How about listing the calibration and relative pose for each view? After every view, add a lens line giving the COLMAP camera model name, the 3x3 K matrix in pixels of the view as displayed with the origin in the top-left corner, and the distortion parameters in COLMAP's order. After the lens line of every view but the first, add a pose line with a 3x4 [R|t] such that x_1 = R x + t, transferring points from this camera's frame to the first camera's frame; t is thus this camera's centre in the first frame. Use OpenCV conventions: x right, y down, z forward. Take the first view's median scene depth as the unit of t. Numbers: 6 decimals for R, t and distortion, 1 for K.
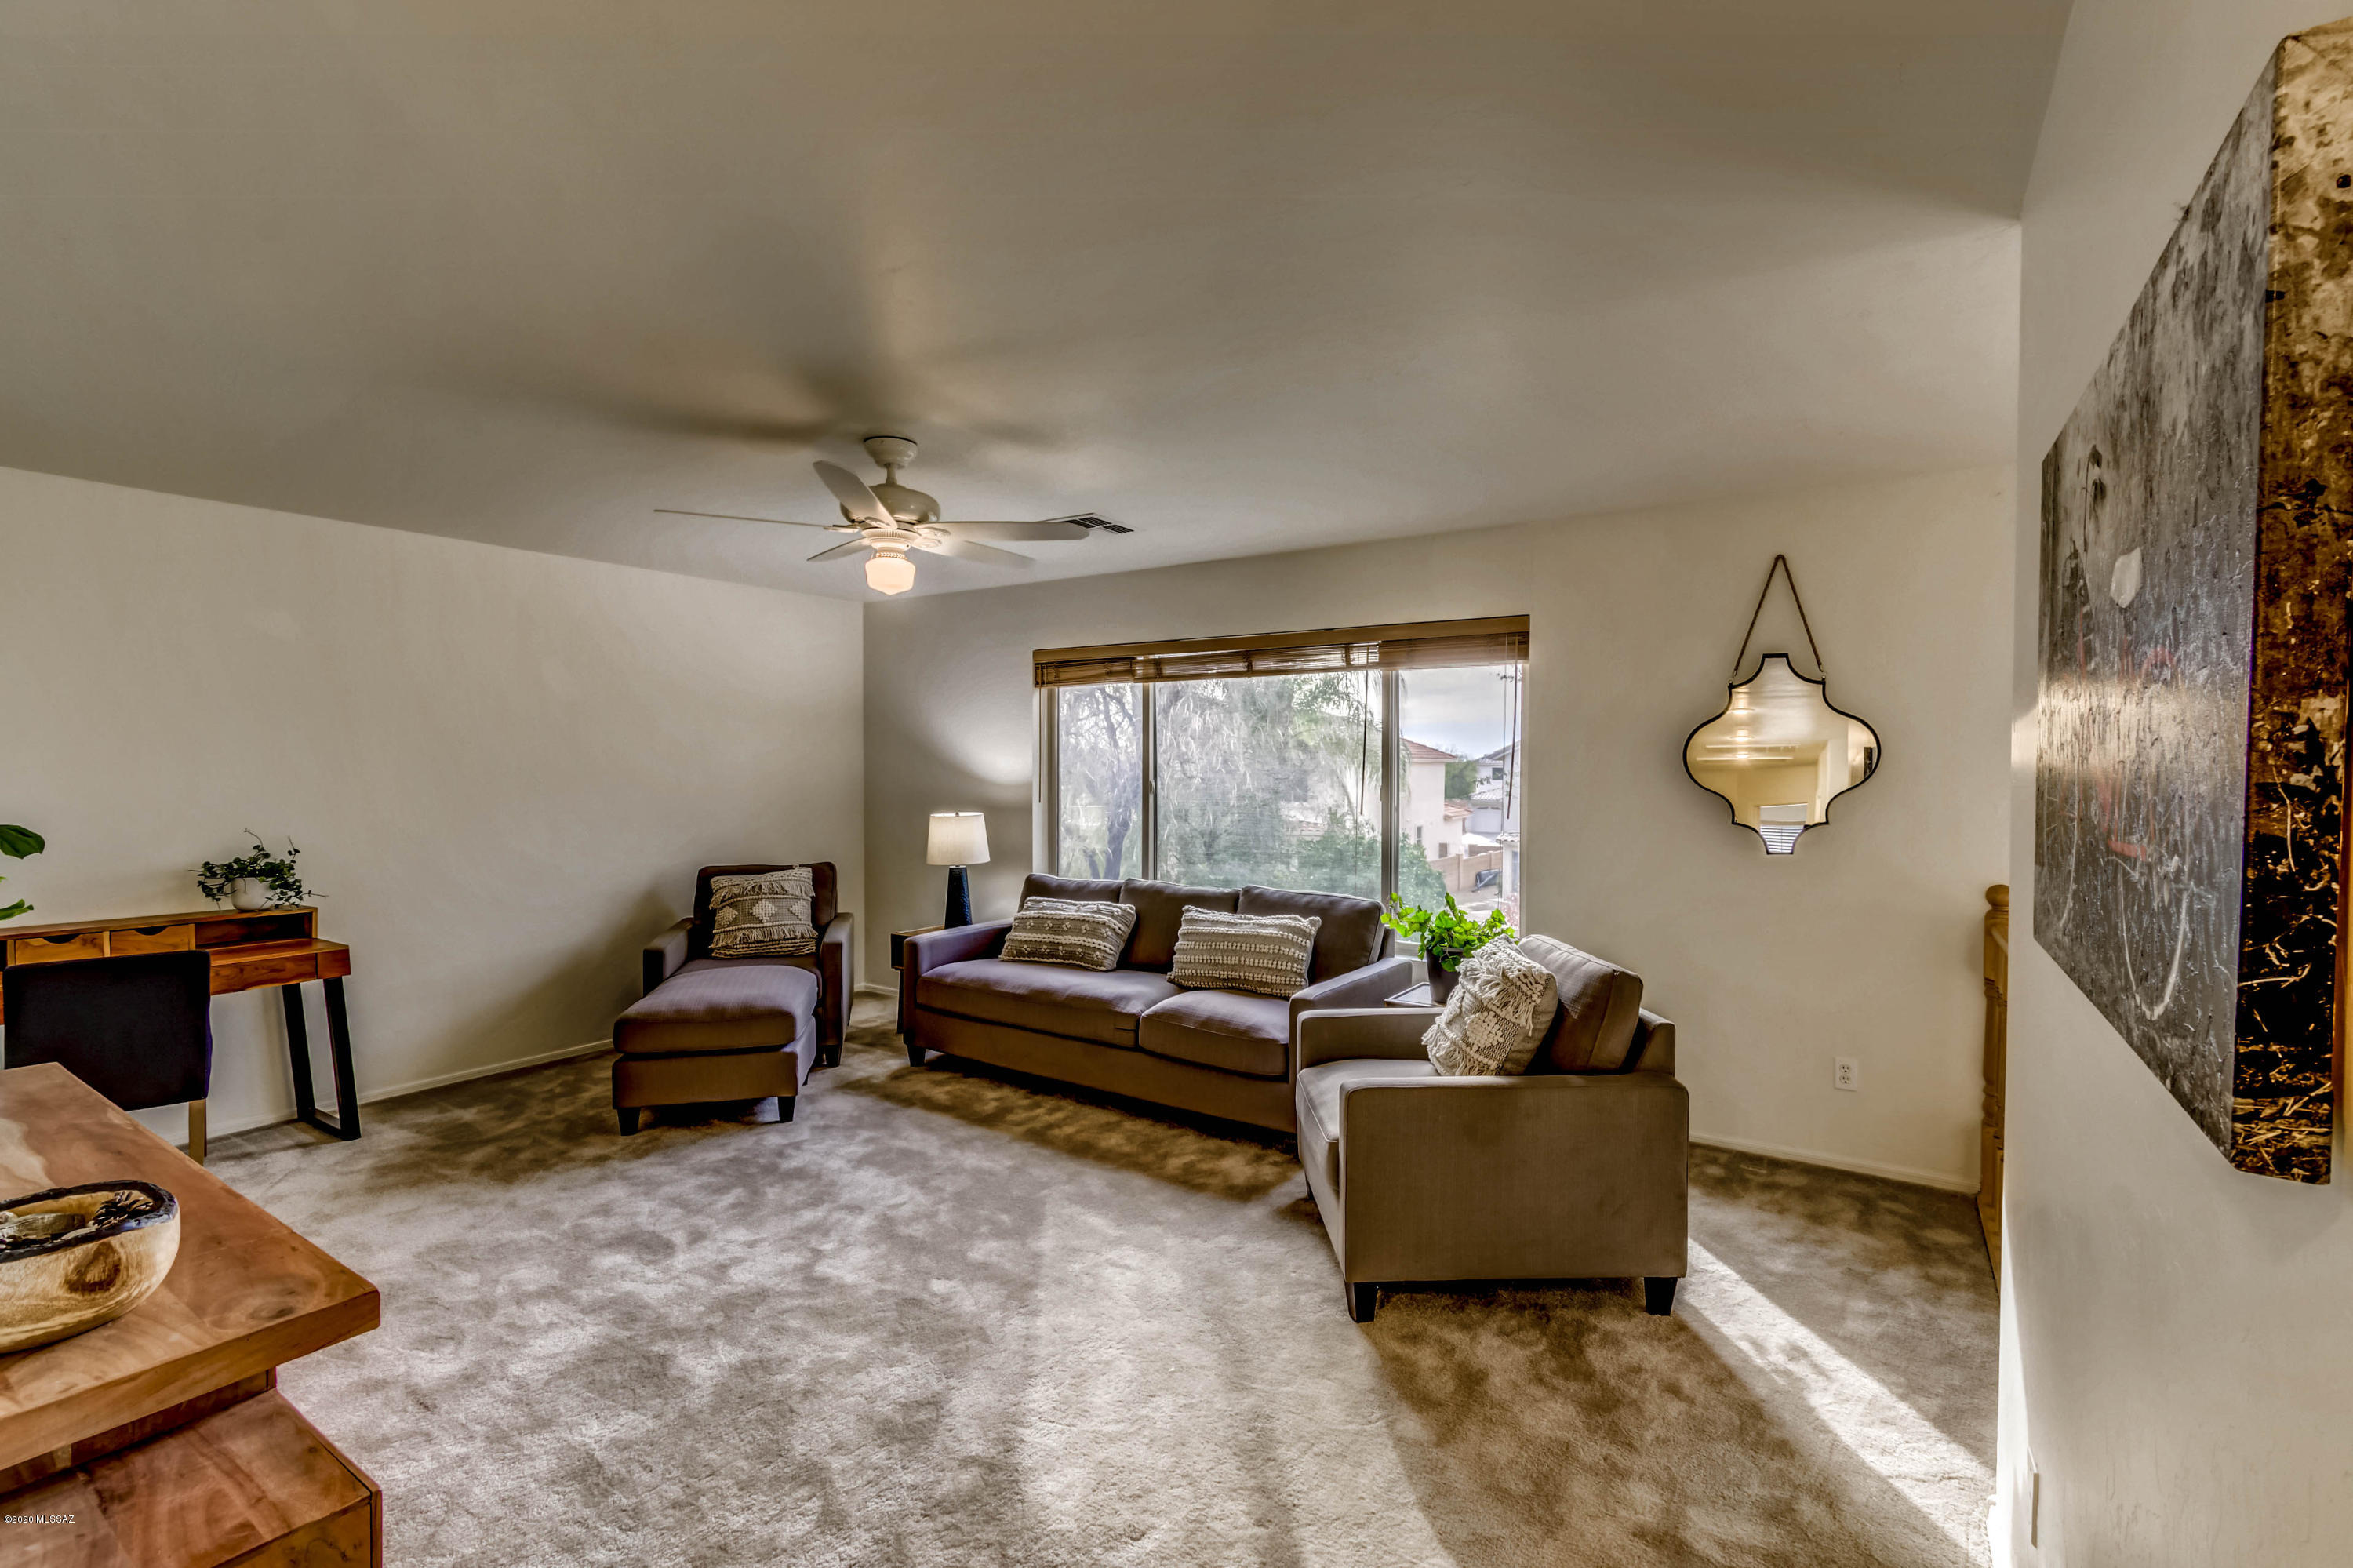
lens RADIAL K [[1039.0, 0, 1185.5], [0, 1039.0, 780.1], [0, 0, 1]] dist [0.001843, -0.001049]
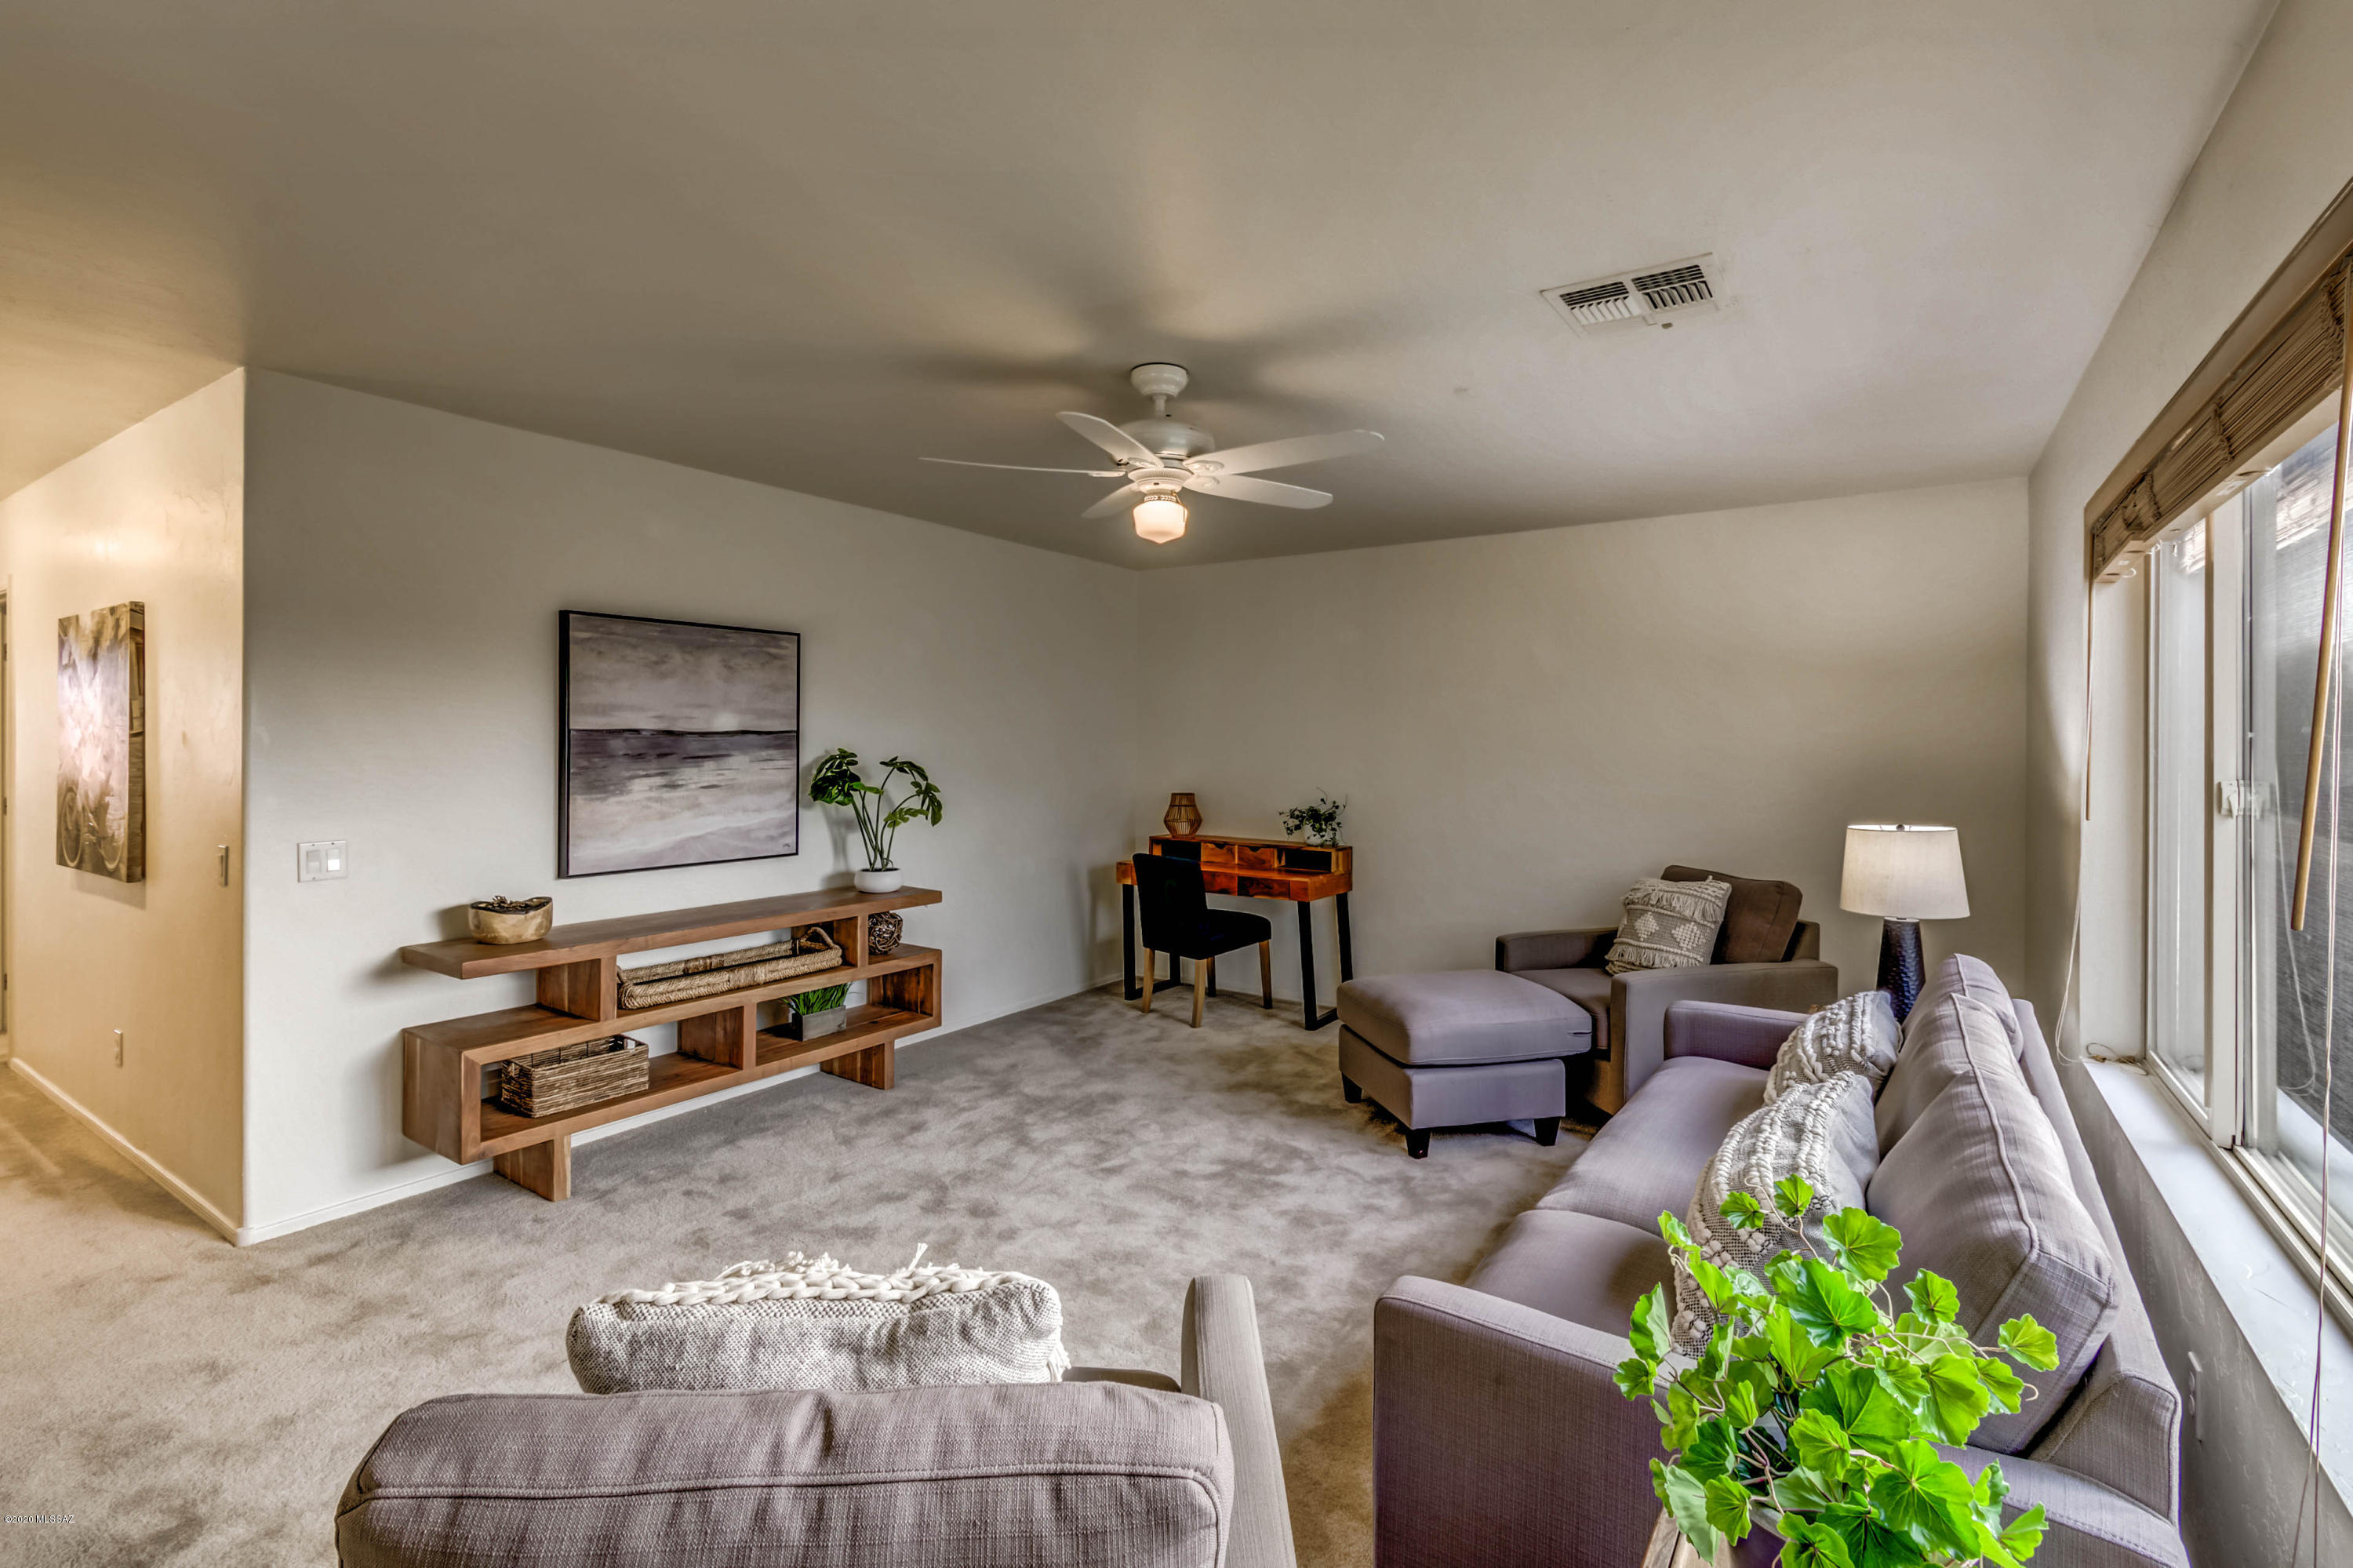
lens RADIAL K [[1039.0, 0, 1194.7], [0, 1039.0, 742.0], [0, 0, 1]] dist [0.001843, -0.001049]
pose [[-0.013262, -0.001830, -0.999910, 0.530663], [-0.011451, 0.999933, -0.001678, -0.008537], [0.999846, 0.011428, -0.013283, 0.931639]]
